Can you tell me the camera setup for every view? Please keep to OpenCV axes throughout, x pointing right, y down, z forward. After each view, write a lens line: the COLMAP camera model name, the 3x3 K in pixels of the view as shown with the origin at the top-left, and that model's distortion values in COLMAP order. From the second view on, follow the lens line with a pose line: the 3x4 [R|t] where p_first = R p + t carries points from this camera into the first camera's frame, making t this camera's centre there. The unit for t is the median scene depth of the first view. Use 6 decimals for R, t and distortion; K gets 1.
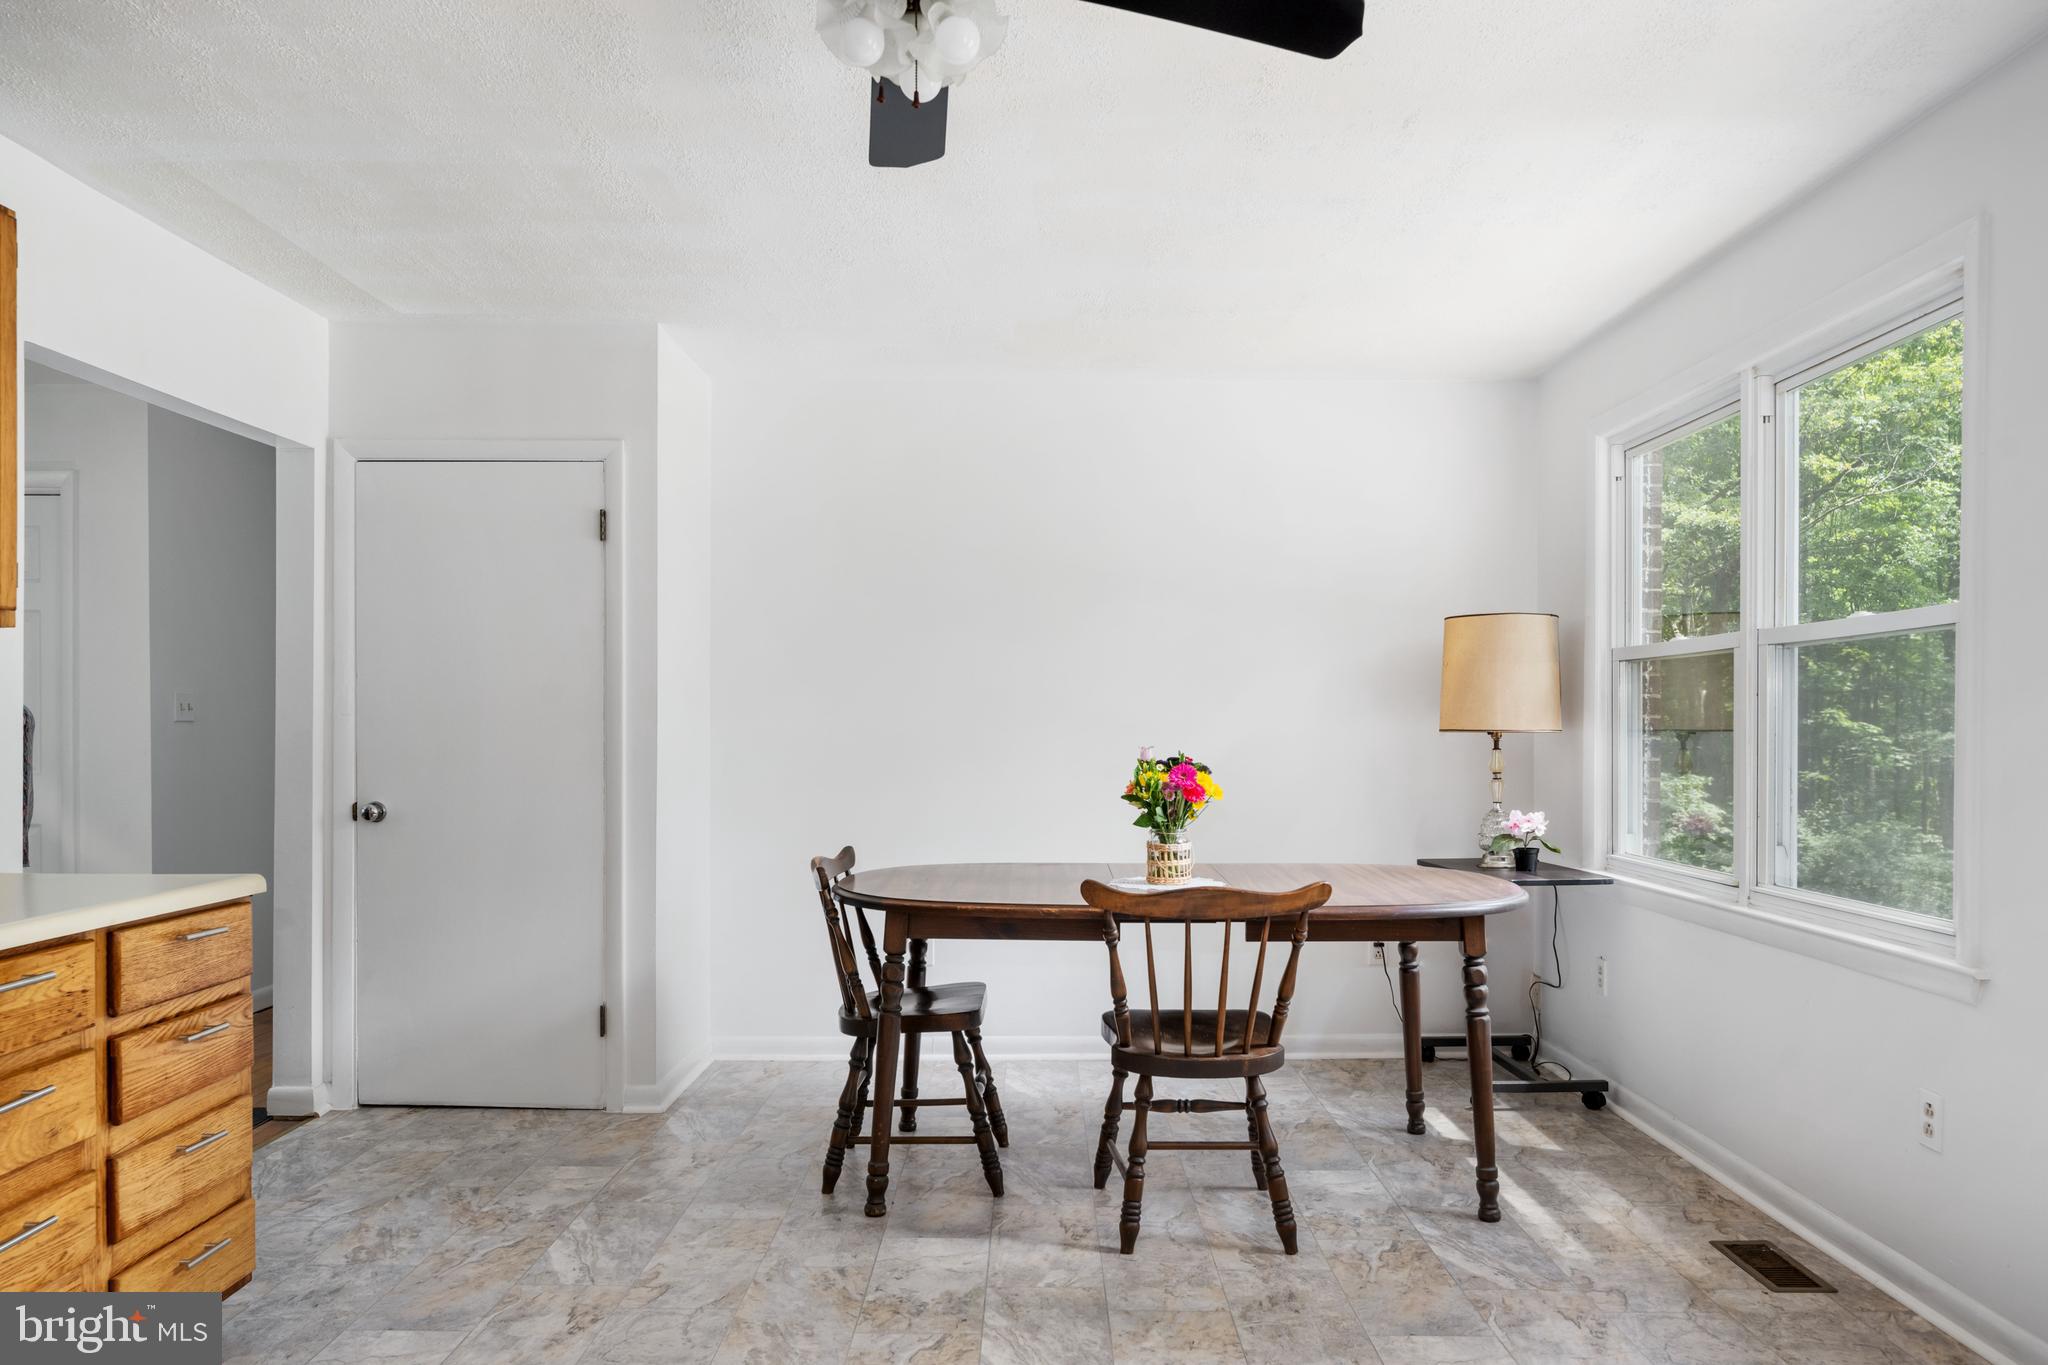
lens RADIAL K [[1405.0, 0, 1025.7], [0, 1405.0, 721.8], [0, 0, 1]] dist [0.003111, 0.001325]
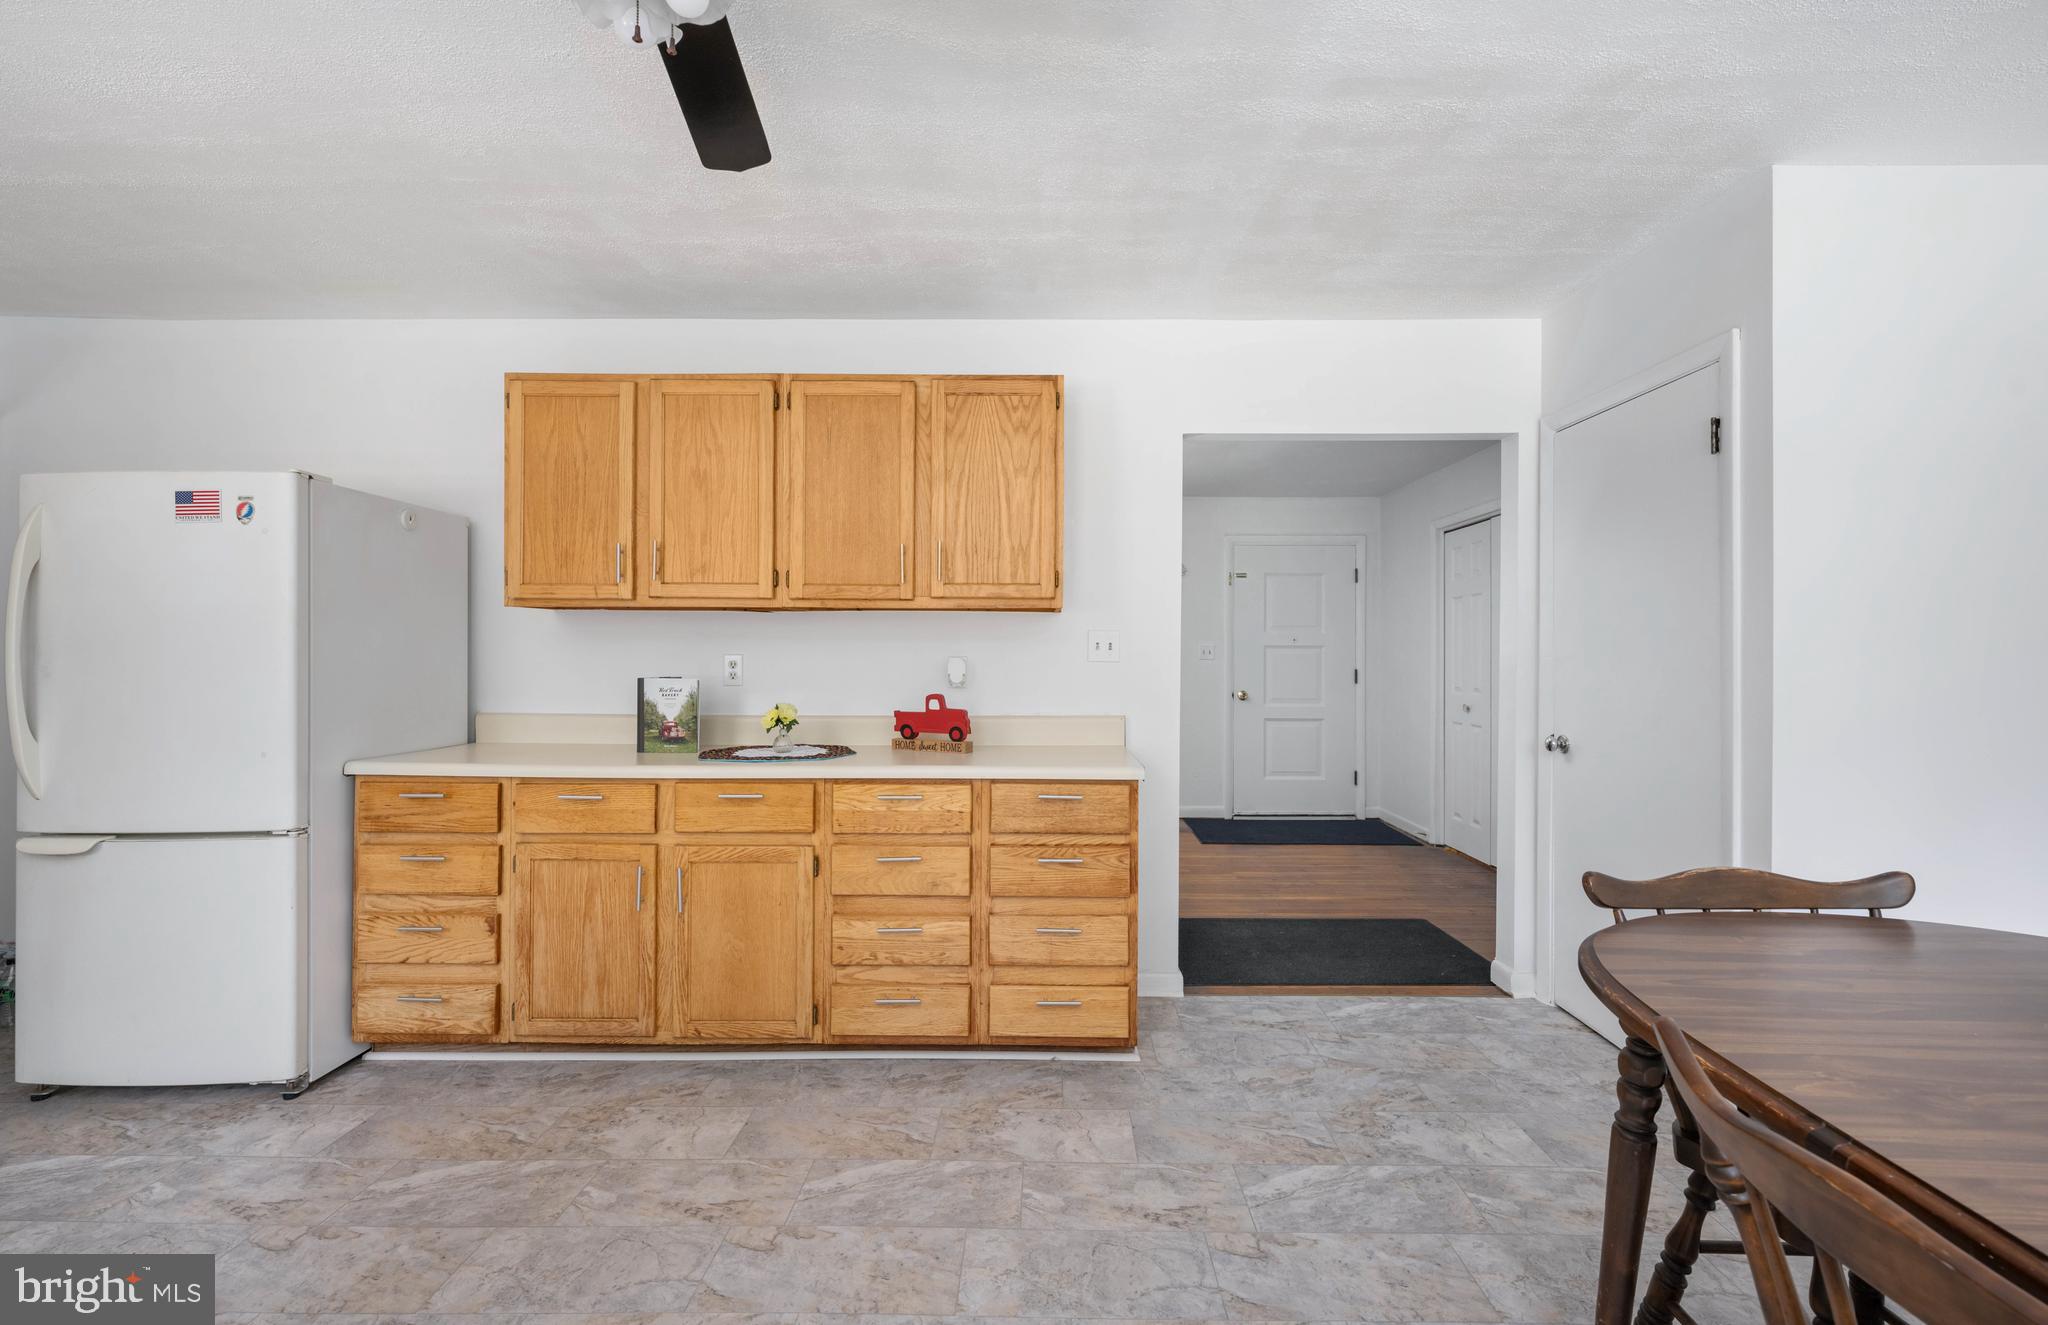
lens RADIAL K [[889.6, 0, 1024.0], [0, 889.6, 662.5], [0, 0, 1]] dist [0.000303, 0.000123]
pose [[-0.002218, 0.007750, -0.999968, 0.298015], [-0.007817, 0.999939, 0.007767, -0.003869], [0.999967, 0.007834, -0.002158, 0.720986]]
